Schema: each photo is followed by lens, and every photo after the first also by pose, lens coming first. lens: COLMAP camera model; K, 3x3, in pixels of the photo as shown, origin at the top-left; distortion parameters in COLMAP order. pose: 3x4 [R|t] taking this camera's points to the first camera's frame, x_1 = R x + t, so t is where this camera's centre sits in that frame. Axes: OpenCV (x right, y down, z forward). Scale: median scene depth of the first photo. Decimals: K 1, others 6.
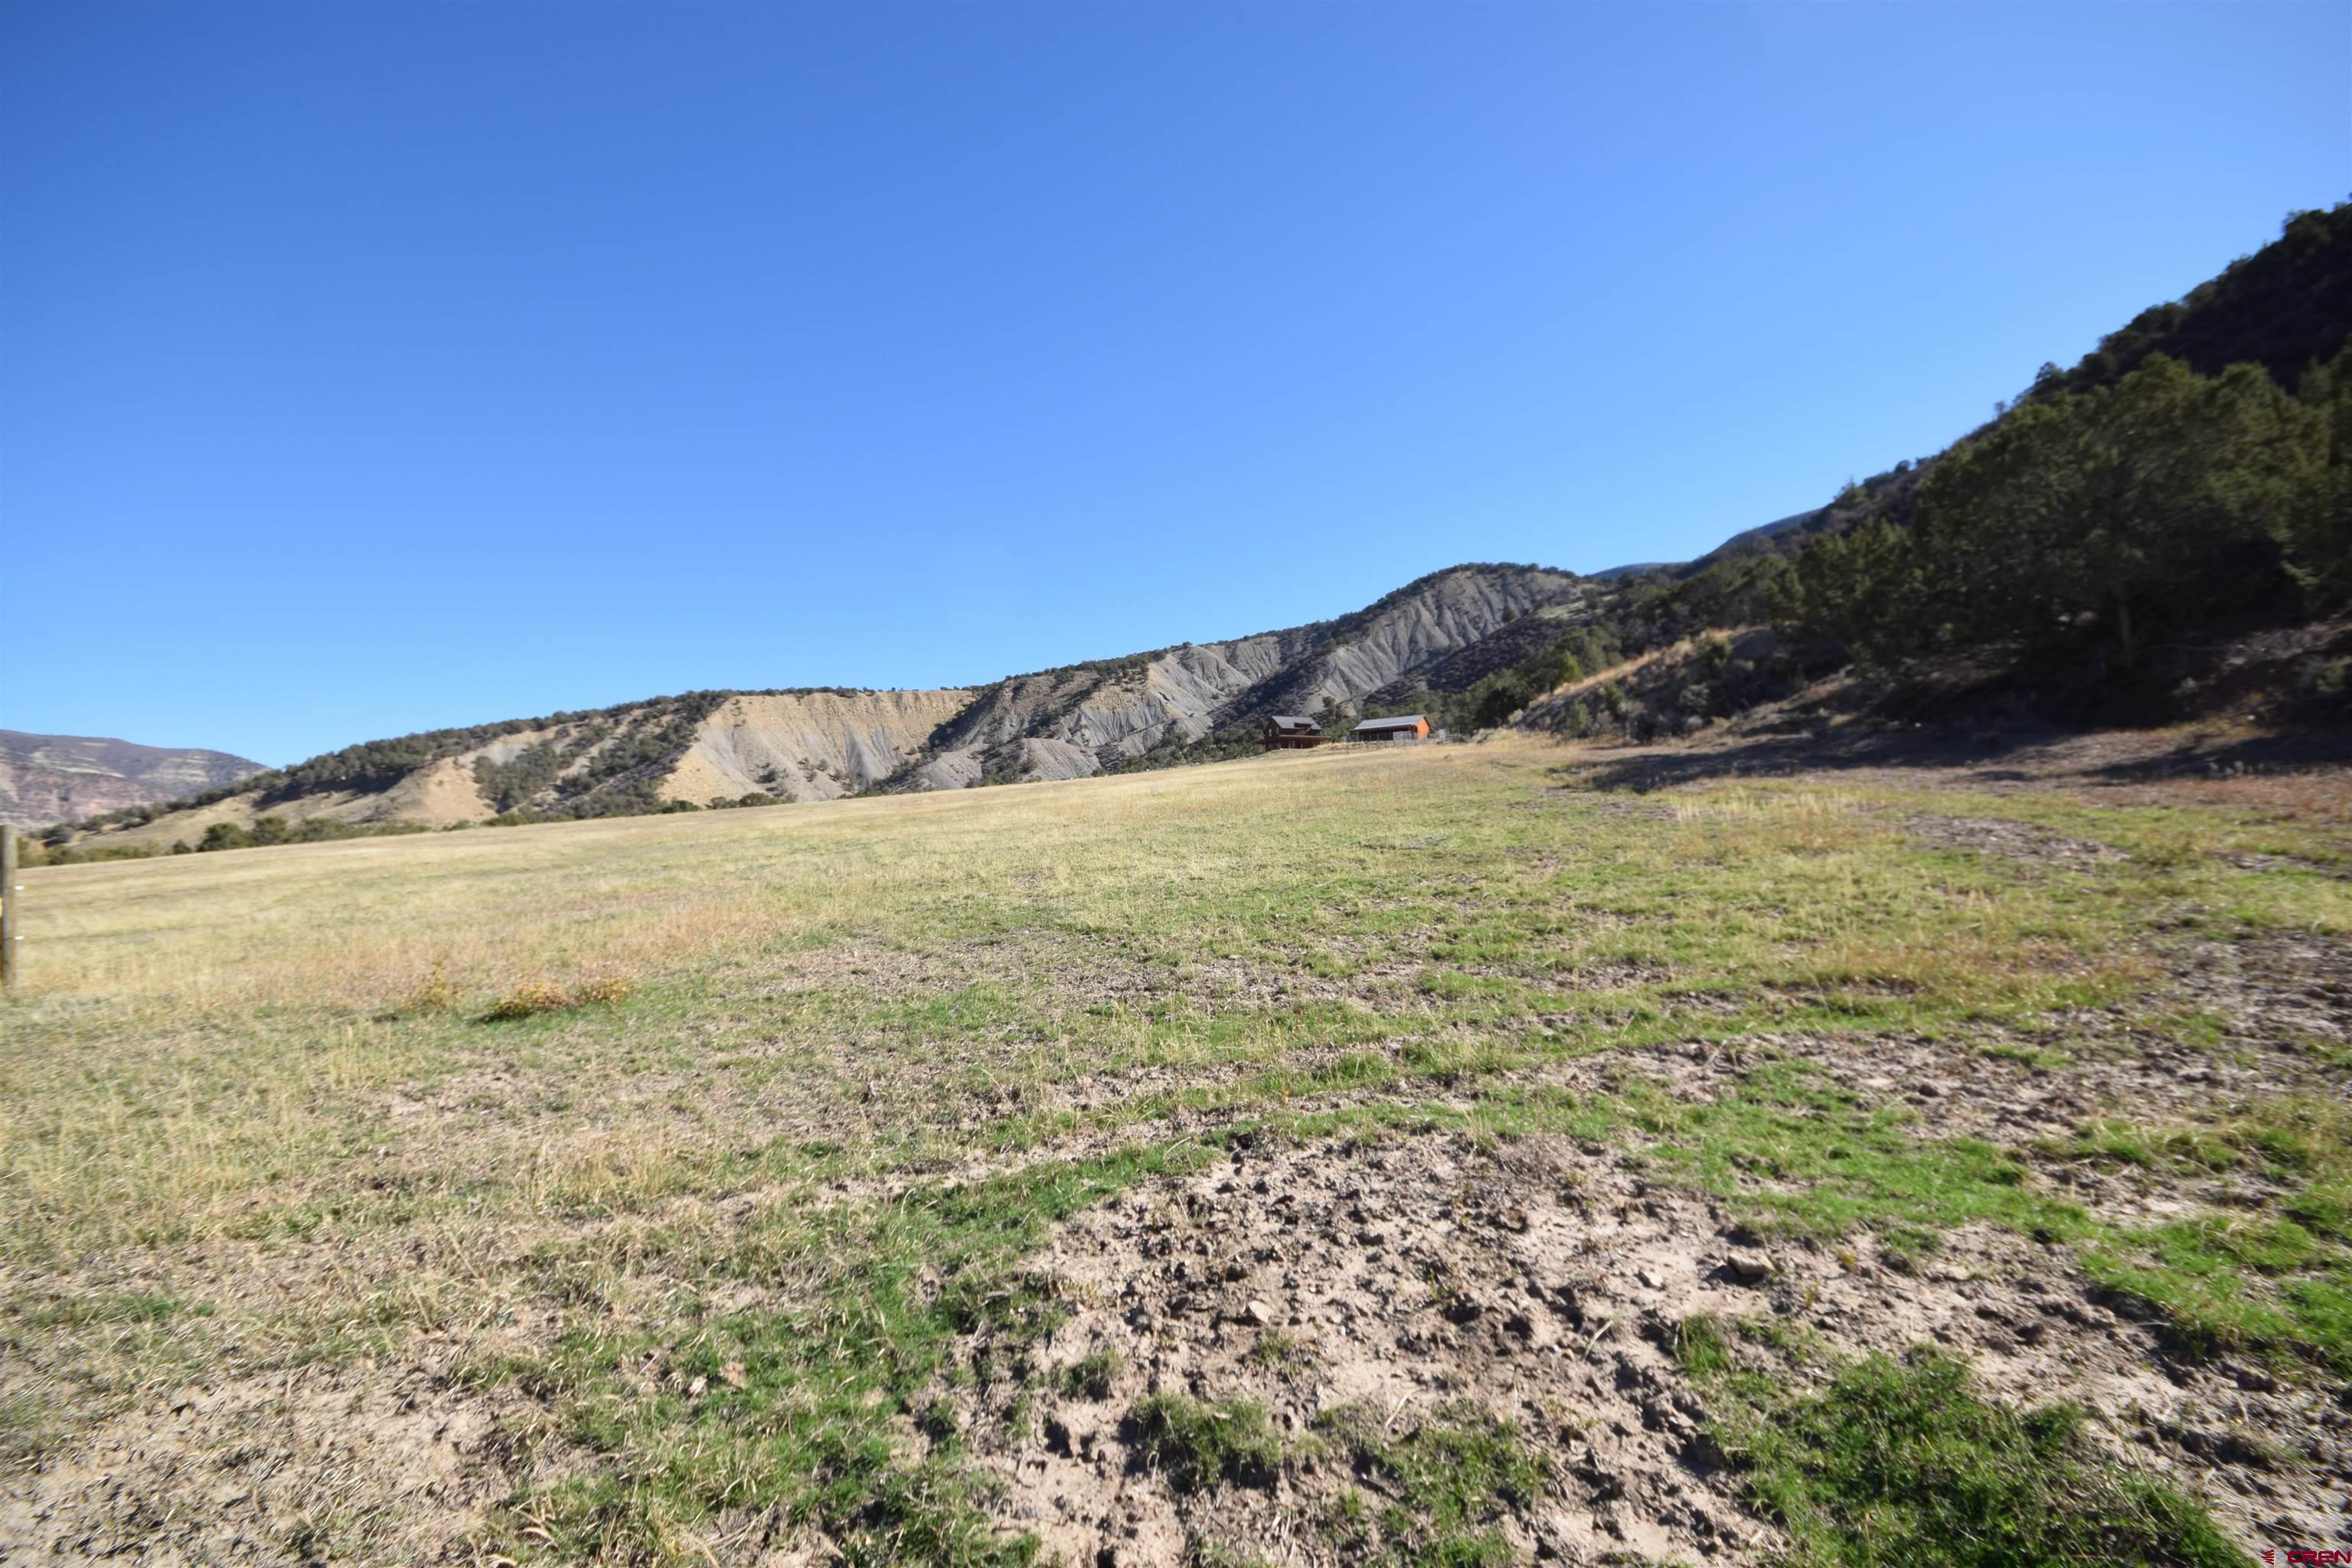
lens RADIAL K [[1028.0, 0, 1173.6], [0, 1028.0, 793.2], [0, 0, 1]] dist [0.007724, -0.009709]
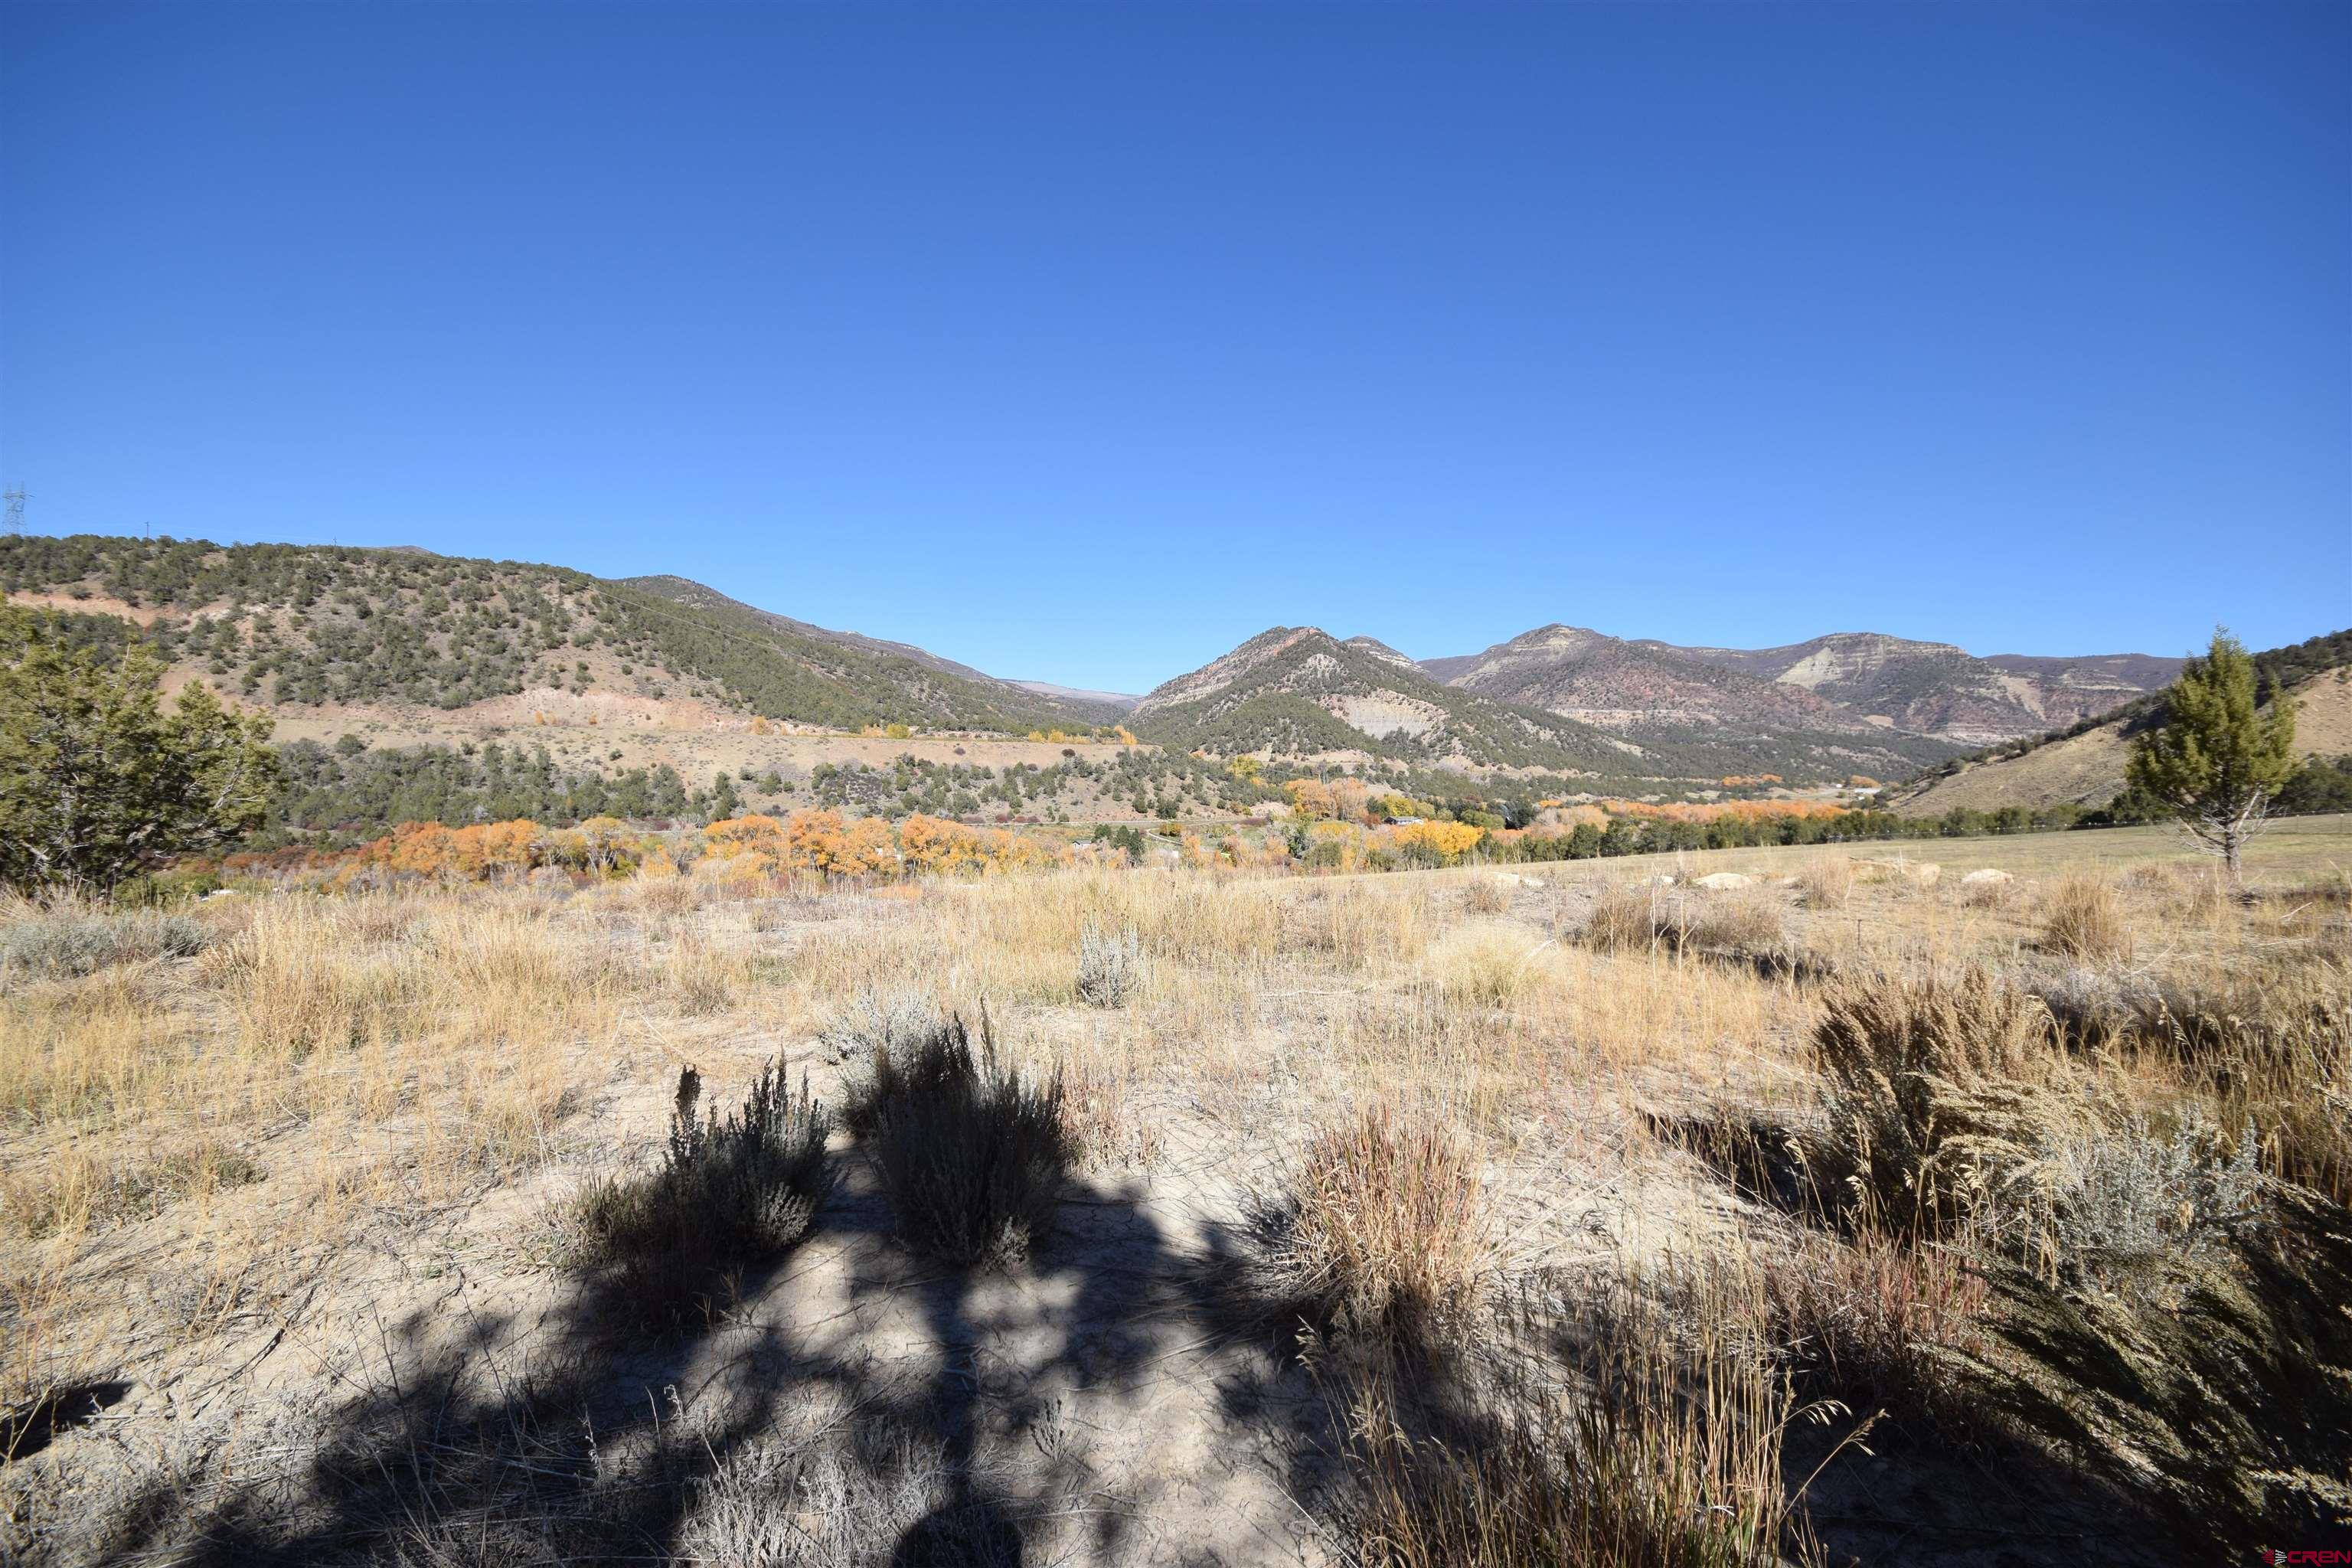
lens RADIAL K [[1028.0, 0, 1180.6], [0, 1028.0, 790.3], [0, 0, 1]] dist [0.007724, -0.009709]
pose [[0.006851, 0.027146, -0.999608, 0.068777], [0.061018, 0.997757, 0.027514, -0.015460], [0.998113, -0.061182, 0.005179, 0.095354]]
